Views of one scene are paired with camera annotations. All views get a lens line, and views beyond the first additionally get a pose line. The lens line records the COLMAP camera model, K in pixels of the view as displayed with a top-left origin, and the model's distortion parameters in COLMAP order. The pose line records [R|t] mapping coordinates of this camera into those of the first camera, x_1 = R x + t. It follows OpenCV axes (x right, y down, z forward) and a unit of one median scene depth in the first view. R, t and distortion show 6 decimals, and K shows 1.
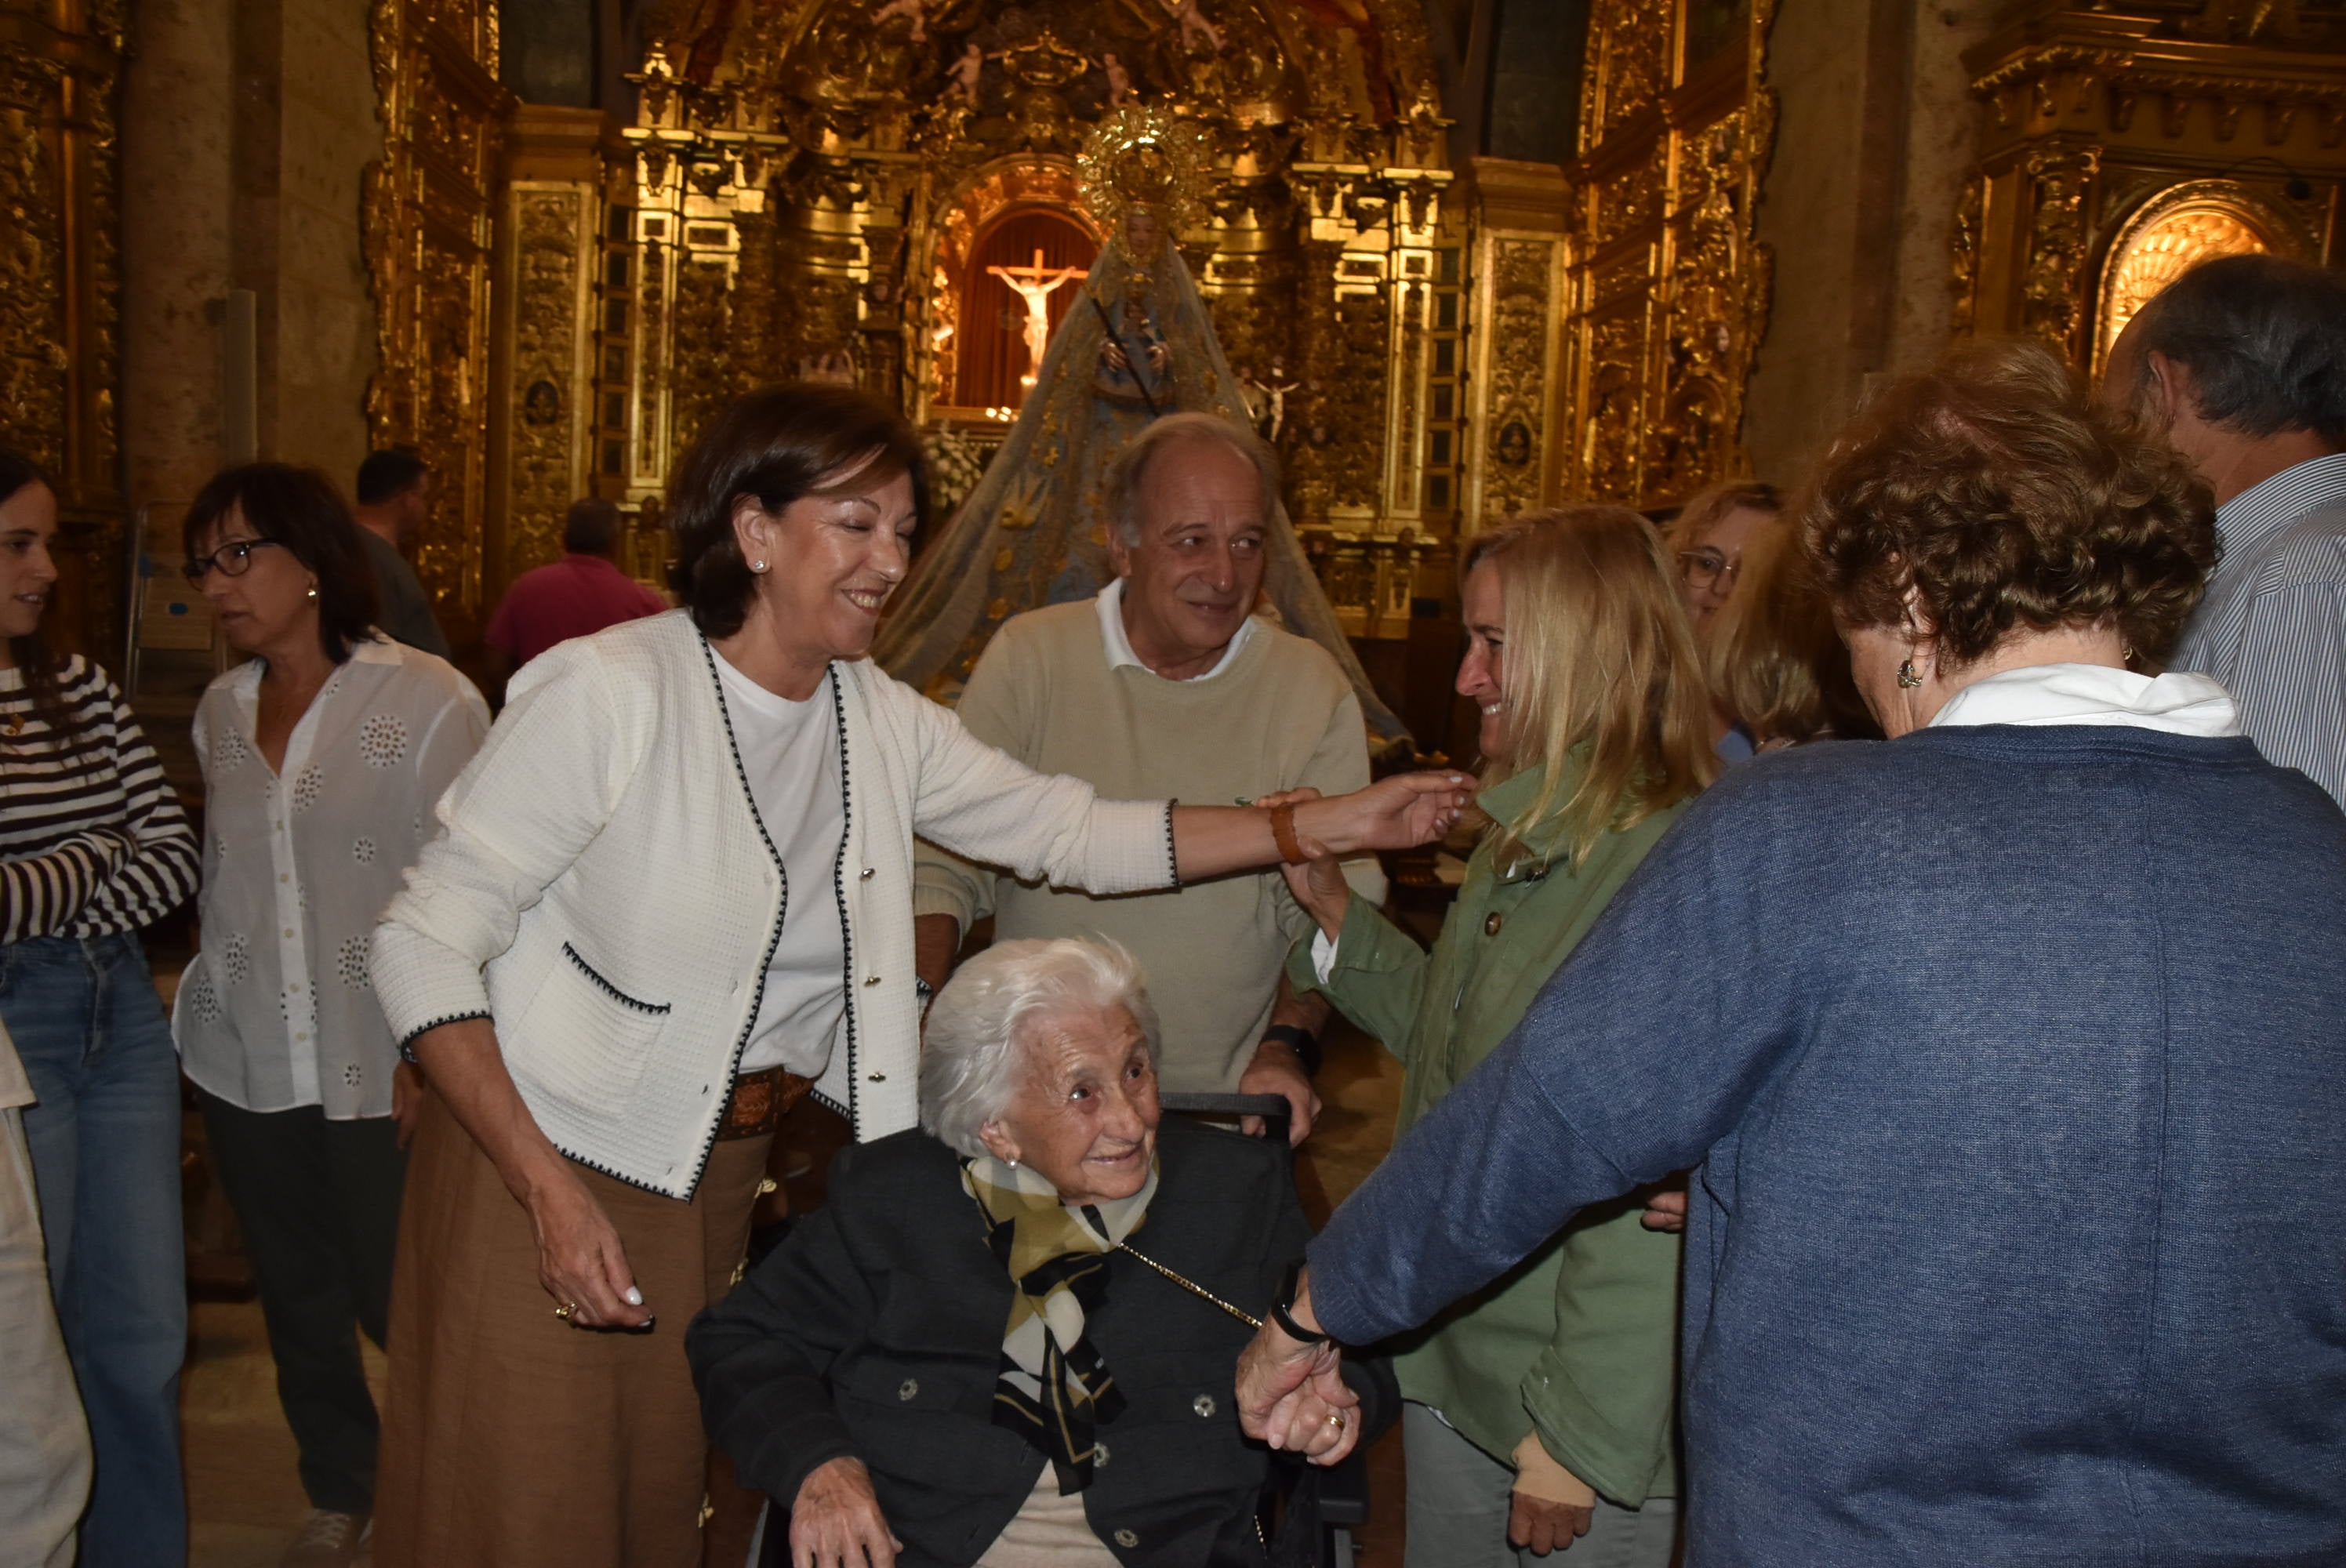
lens RADIAL K [[1867.6, 0, 1142.5], [0, 1867.6, 844.6], [0, 0, 1]] dist [-0.151731, 0.105071]
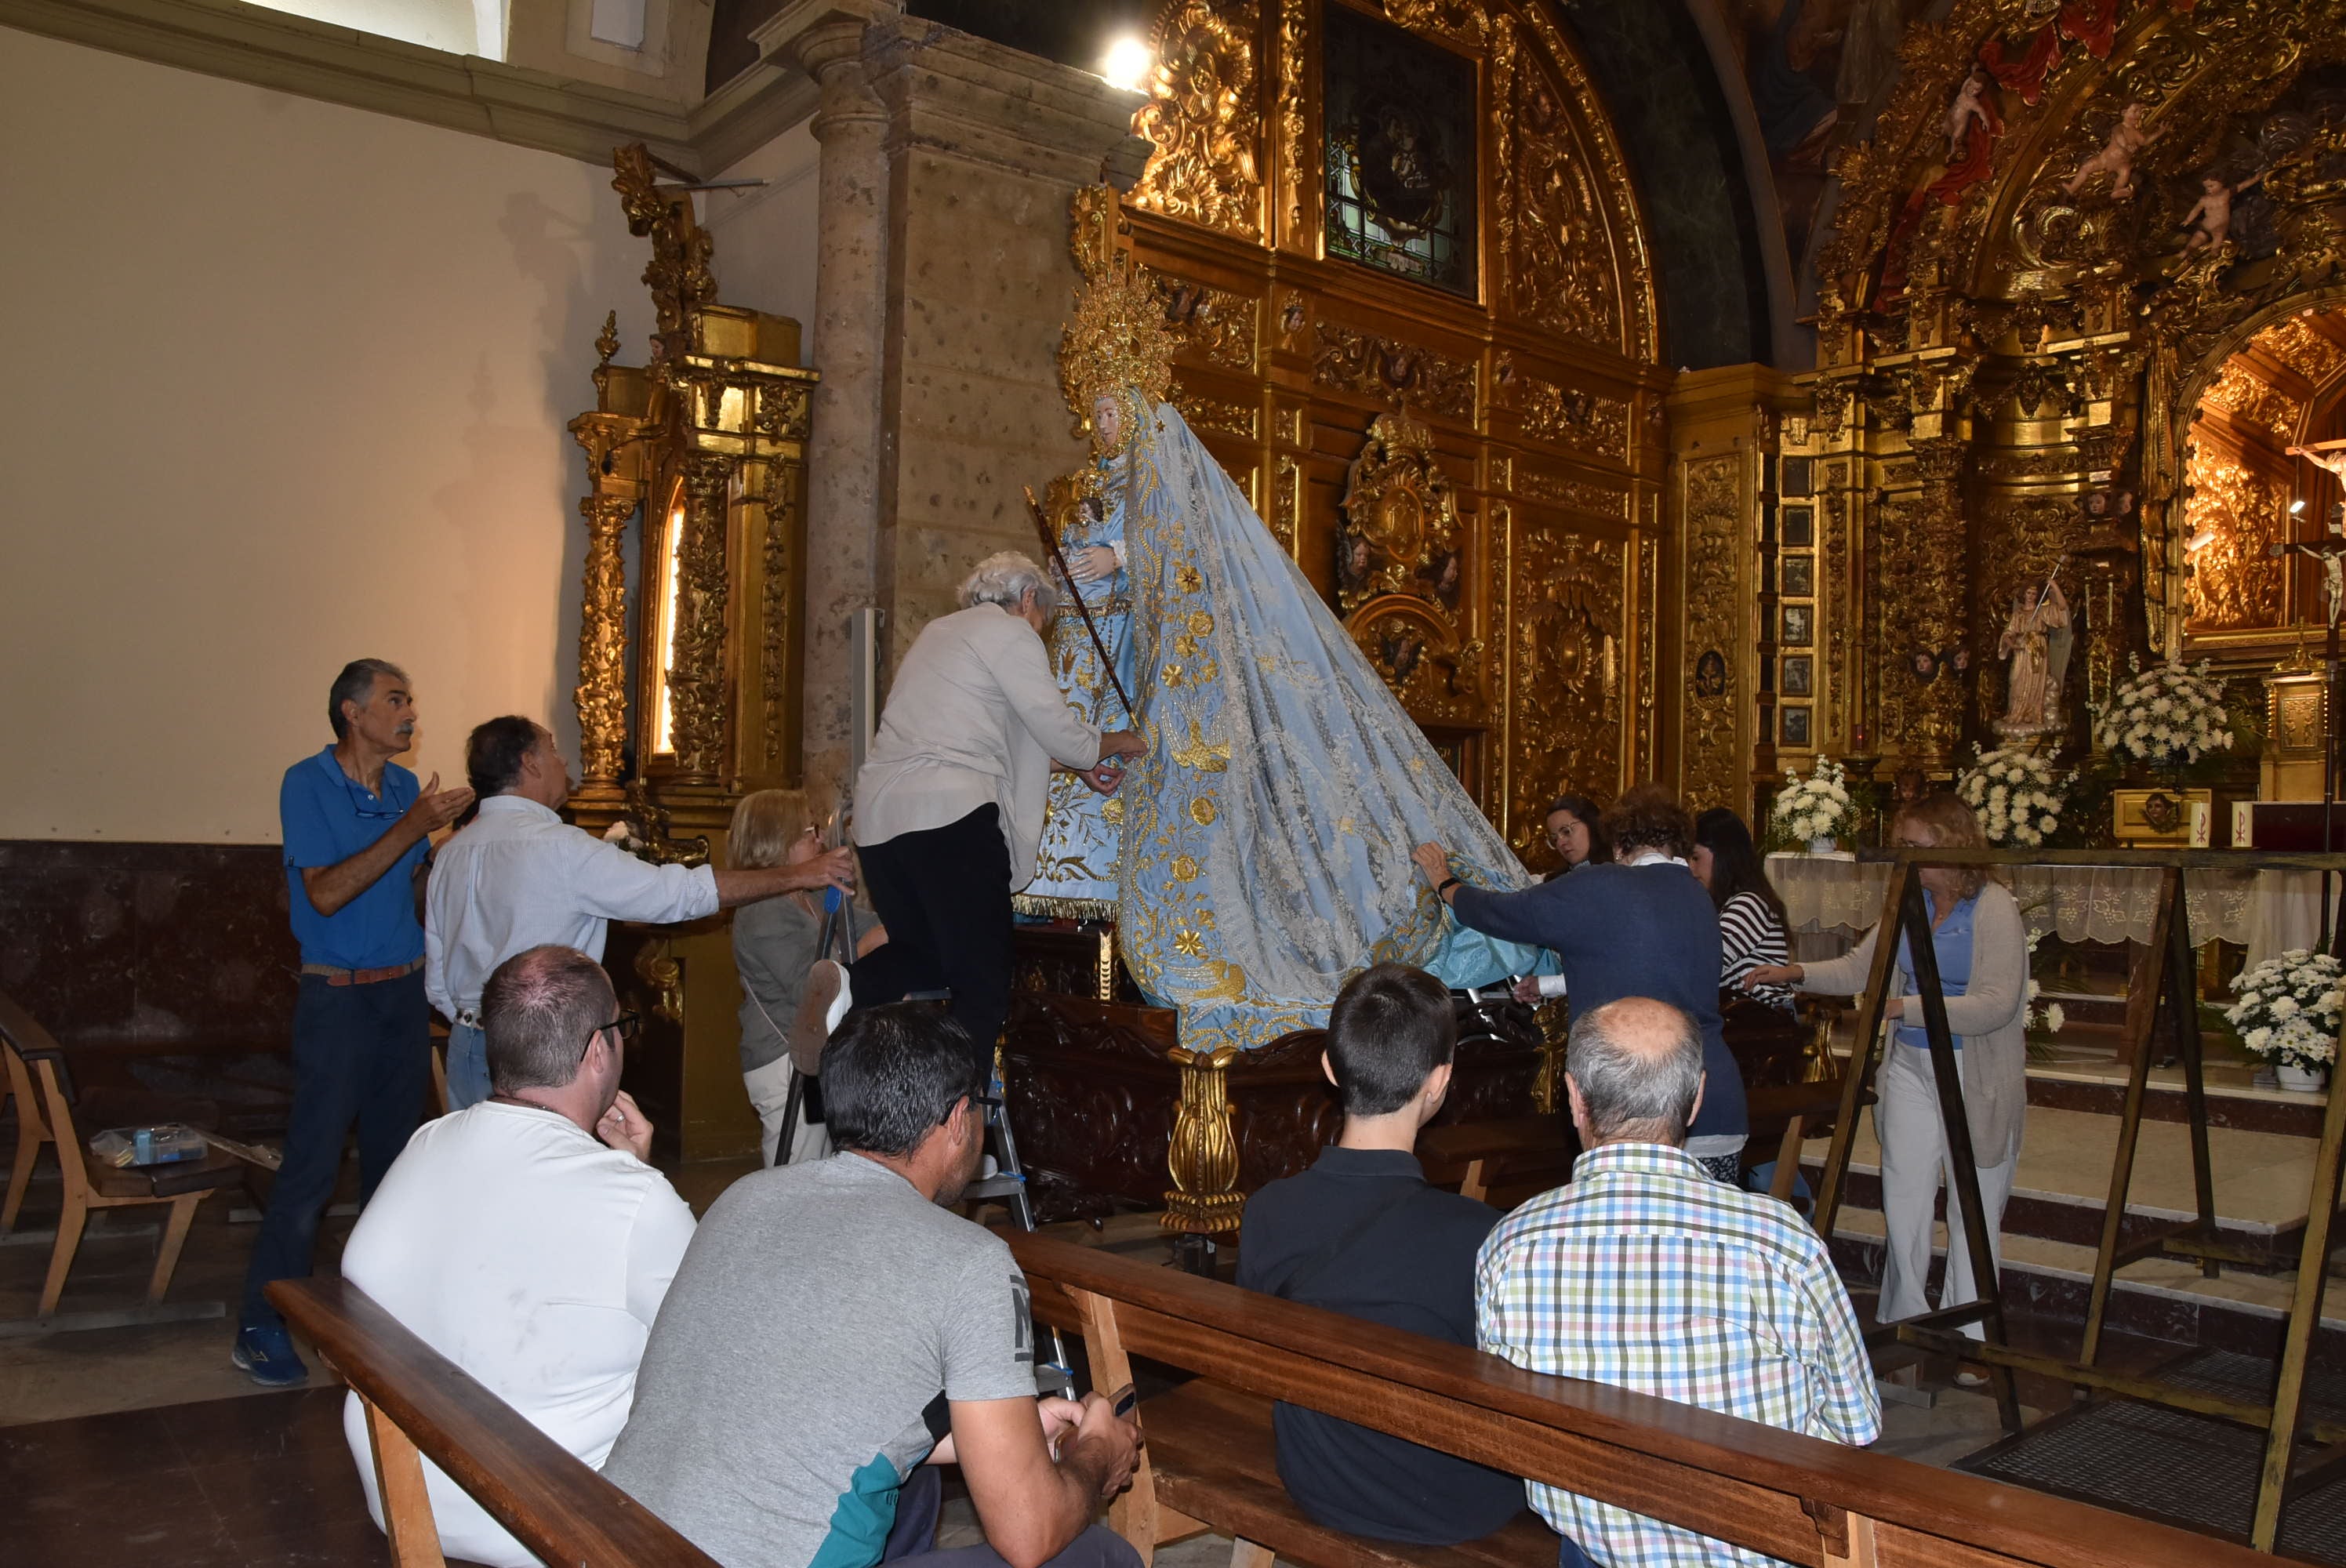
lens RADIAL K [[1883.7, 0, 1142.7], [0, 1883.7, 861.8], [0, 0, 1]] dist [-0.160615, 0.131411]
pose [[0.570896, -0.027493, -0.820562, 0.286476], [-0.099054, 0.989832, -0.102080, -0.016226], [0.815025, 0.139557, 0.562368, 0.222340]]
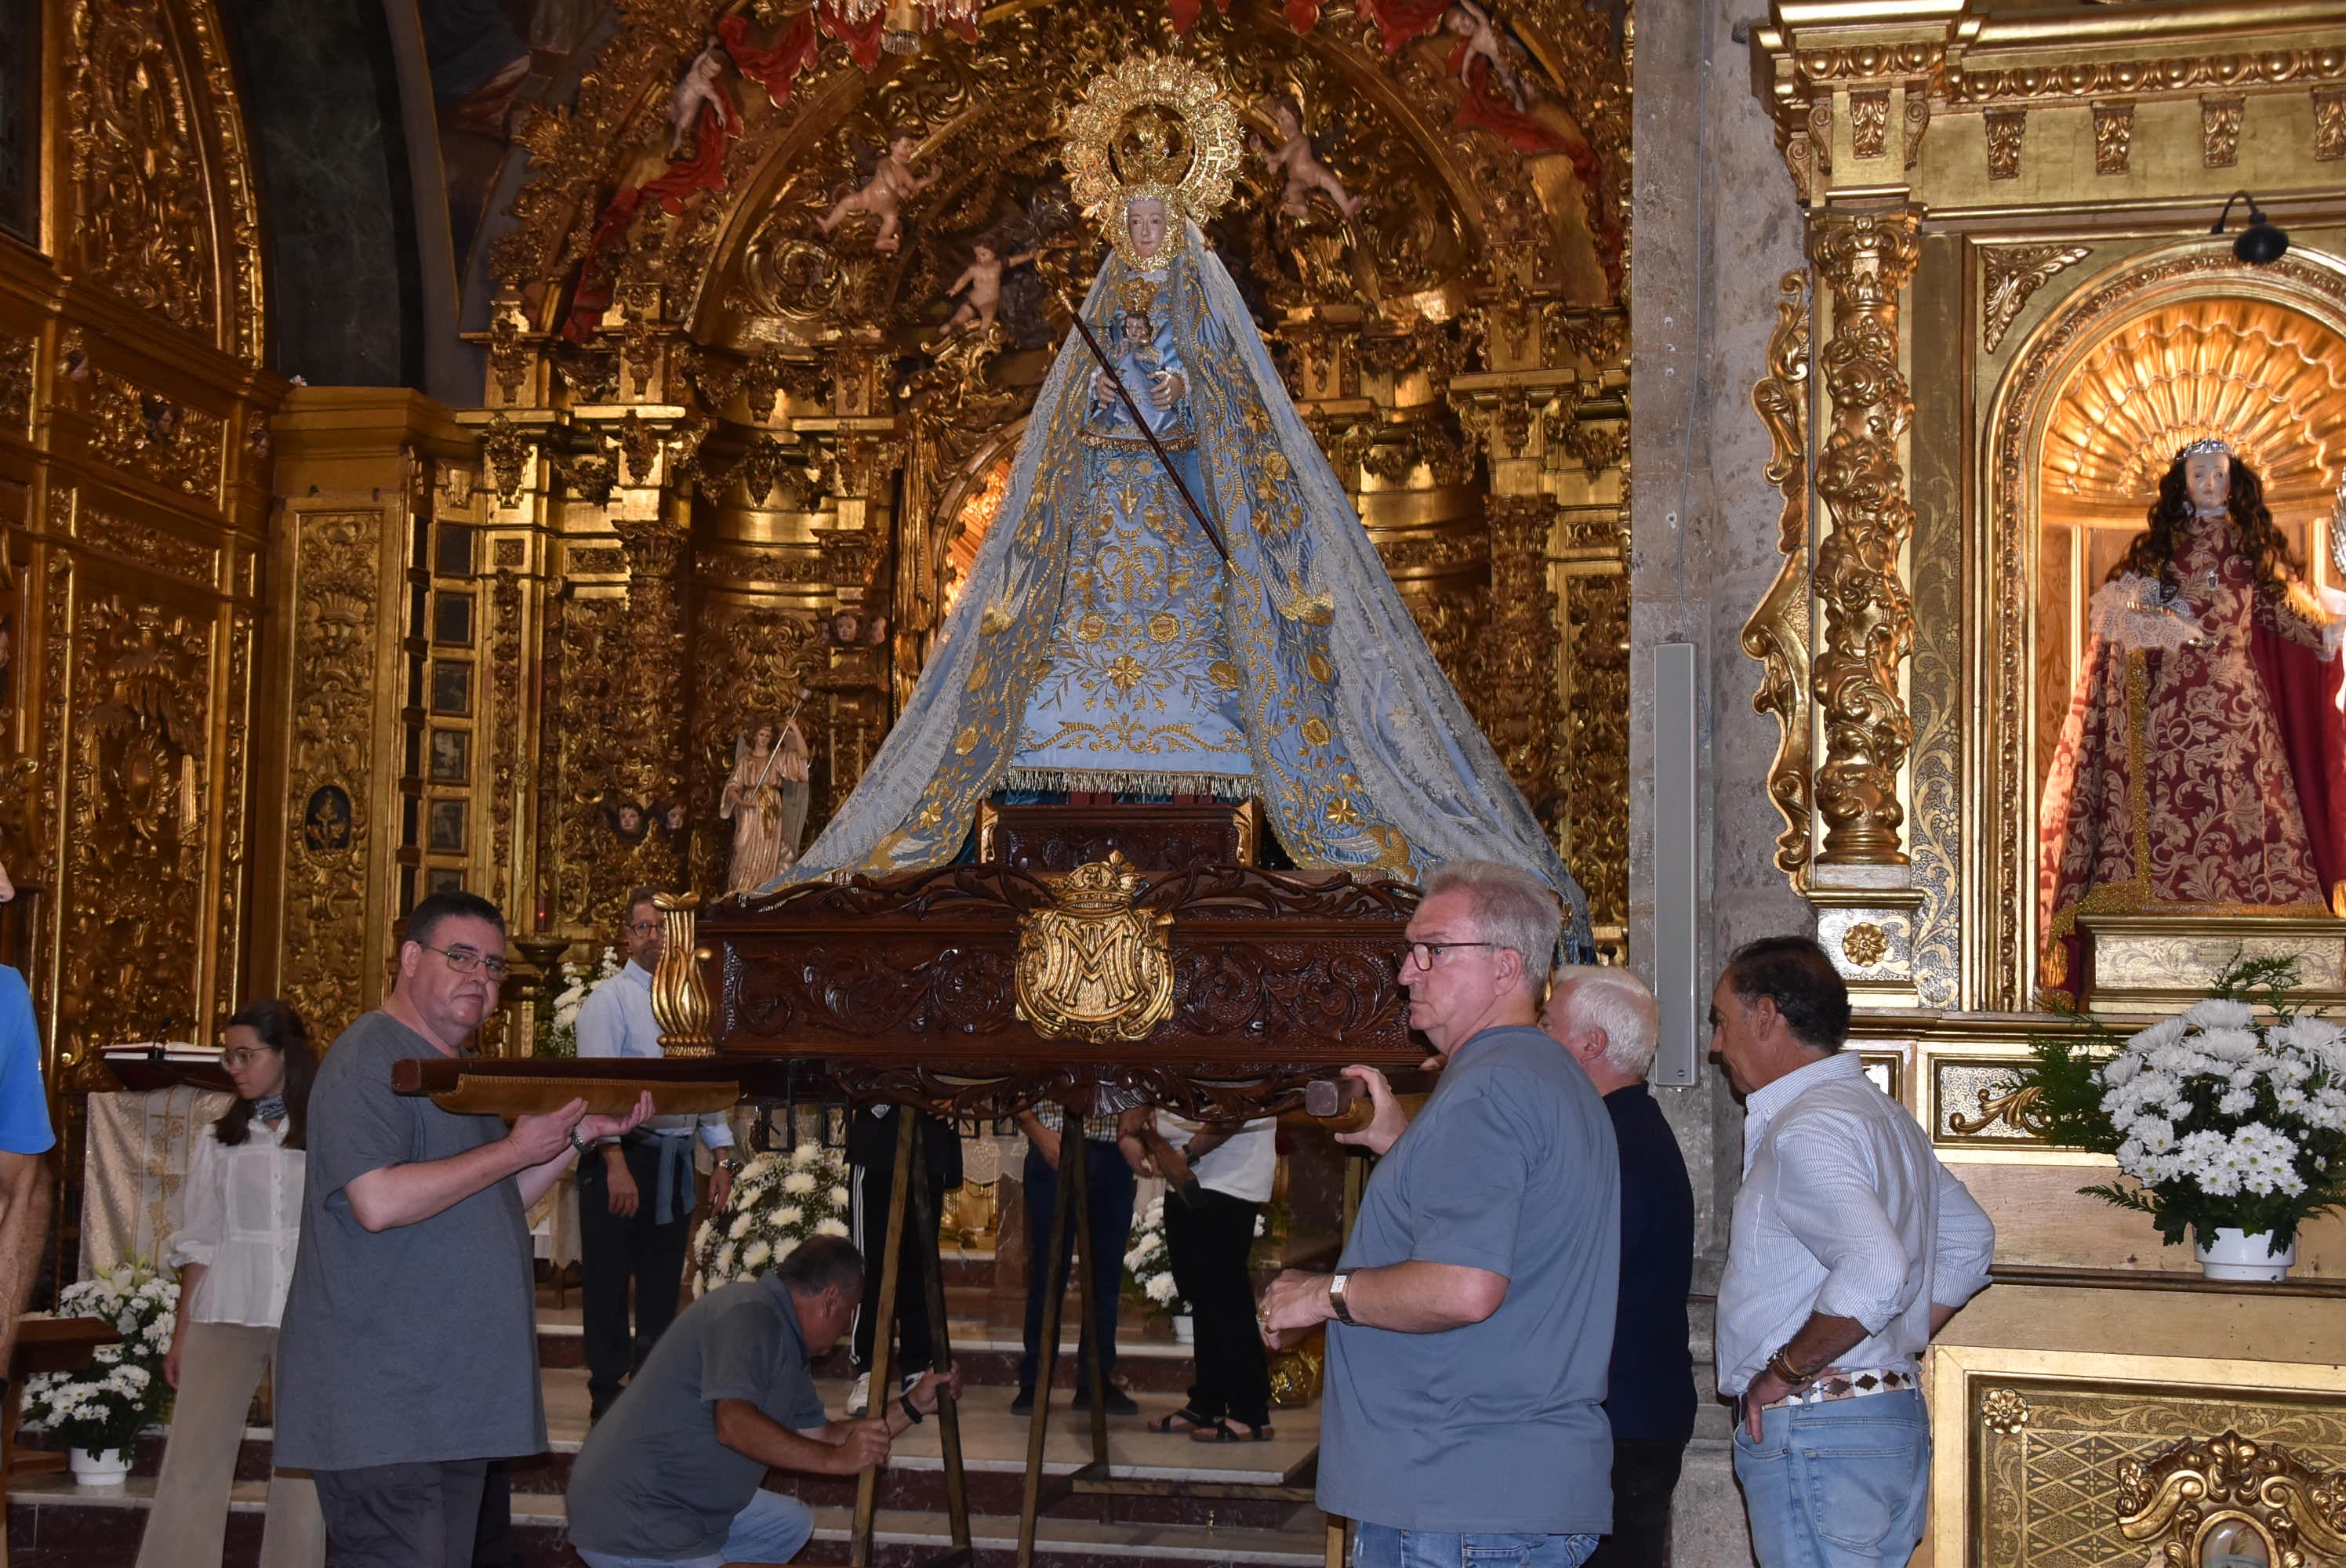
lens RADIAL K [[3012.4, 0, 1127.5], [0, 3012.4, 876.0], [0, 0, 1]] dist [0.051680, 0.000000]
pose [[0.961629, -0.048514, -0.270029, 0.247087], [-0.007994, 0.978868, -0.204336, 0.004089], [0.274236, 0.198654, 0.940921, 0.037171]]
